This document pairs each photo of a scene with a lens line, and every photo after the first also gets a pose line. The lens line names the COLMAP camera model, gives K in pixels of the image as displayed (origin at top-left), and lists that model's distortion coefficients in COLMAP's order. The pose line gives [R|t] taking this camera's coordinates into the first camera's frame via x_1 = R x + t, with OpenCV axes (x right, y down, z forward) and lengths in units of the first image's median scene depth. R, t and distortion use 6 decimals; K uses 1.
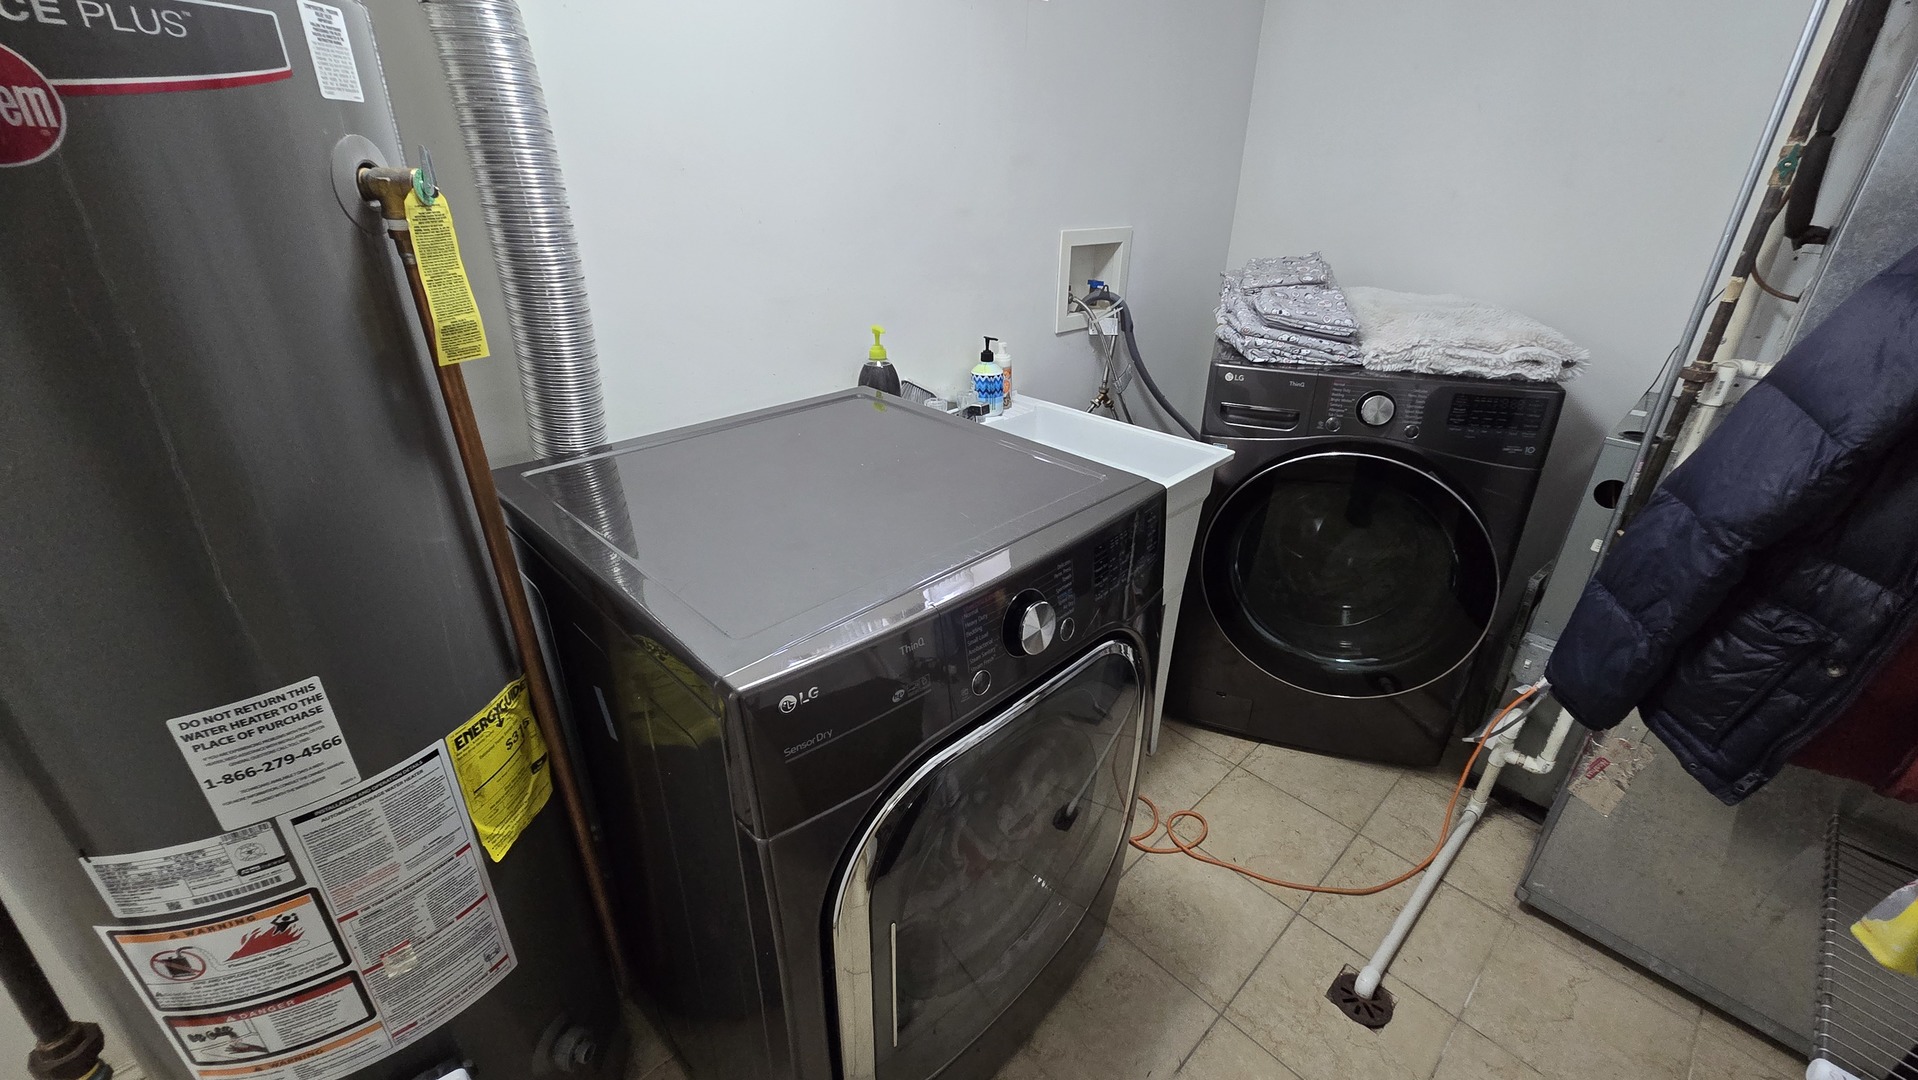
lens RADIAL K [[798.8, 0, 958.1], [0, 798.8, 542.6], [0, 0, 1]] dist [0.001850, 0.000037]
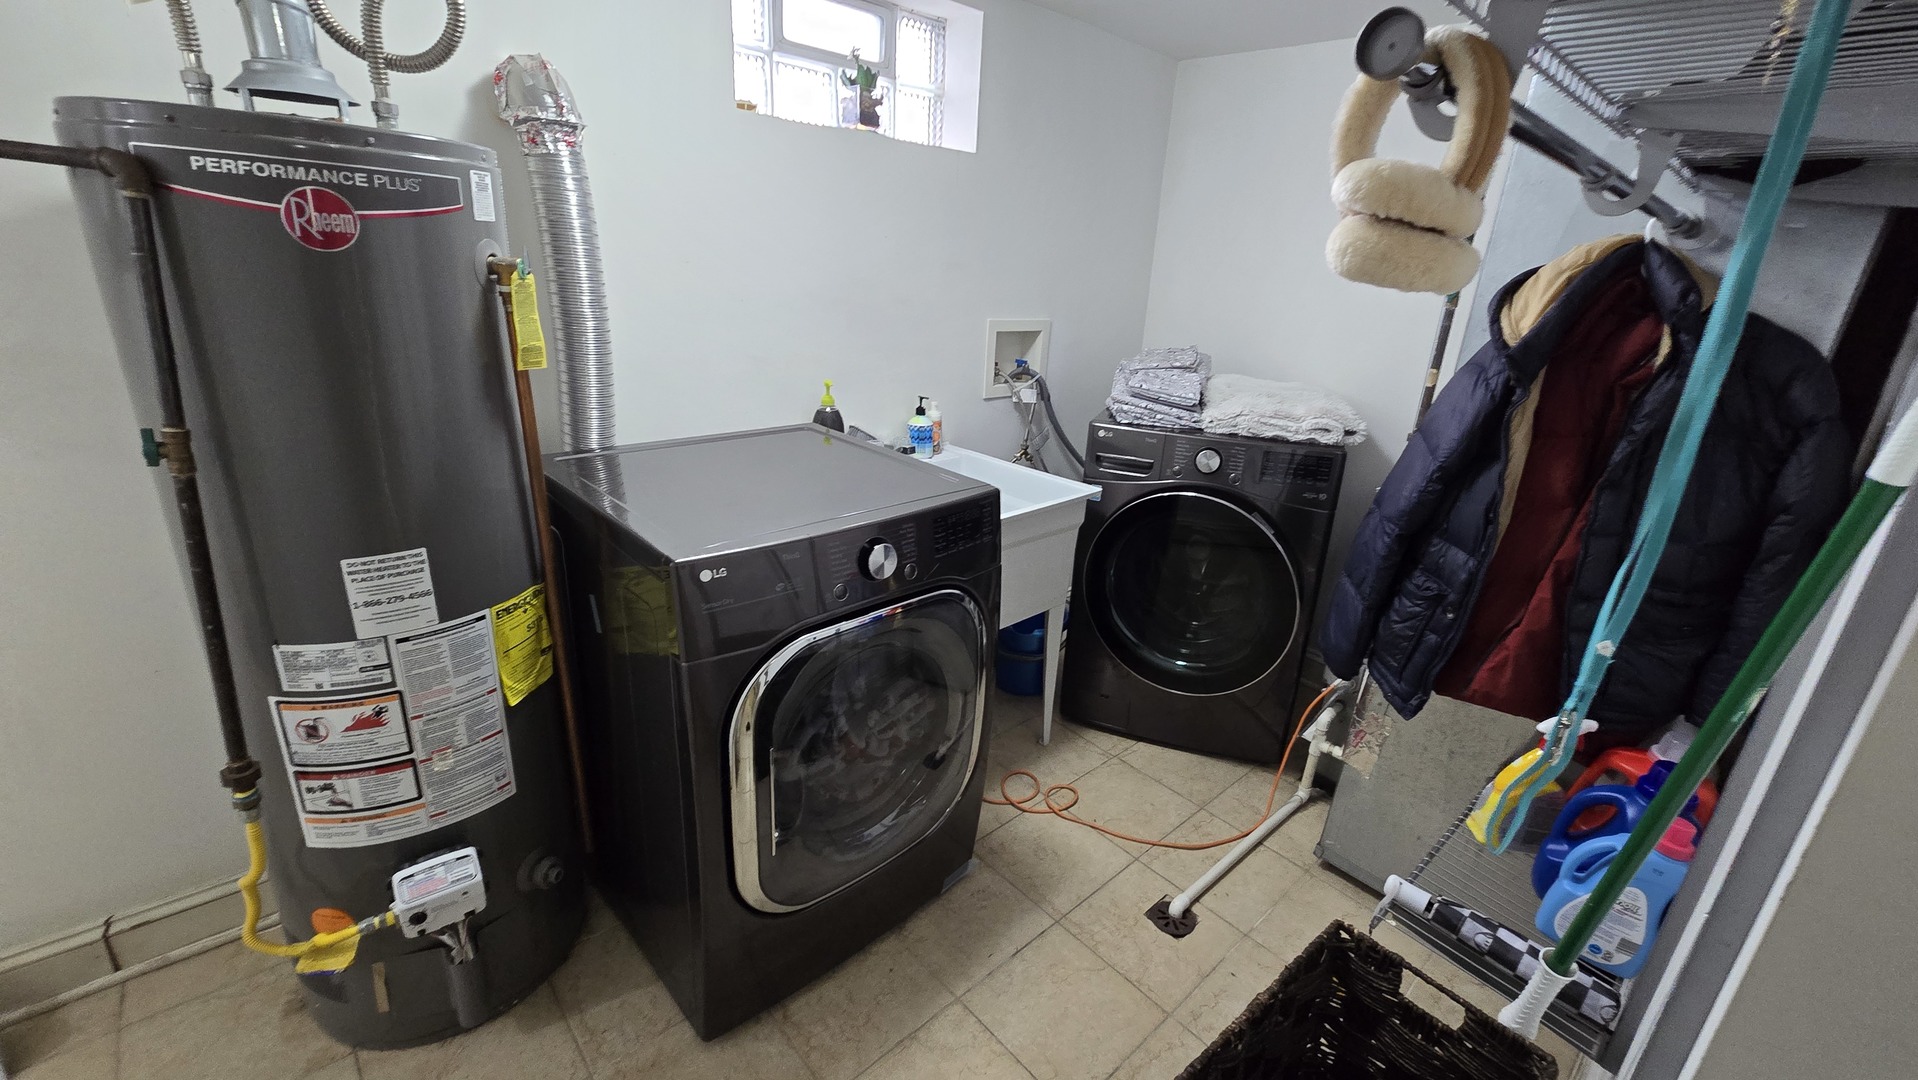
lens RADIAL K [[798.8, 0, 957.3], [0, 798.8, 535.7], [0, 0, 1]] dist [0.001850, 0.000037]
pose [[0.998816, 0.047465, -0.010656, 0.211273], [-0.048360, 0.992574, -0.111615, 0.183242], [0.005279, 0.111999, 0.993694, -0.429721]]
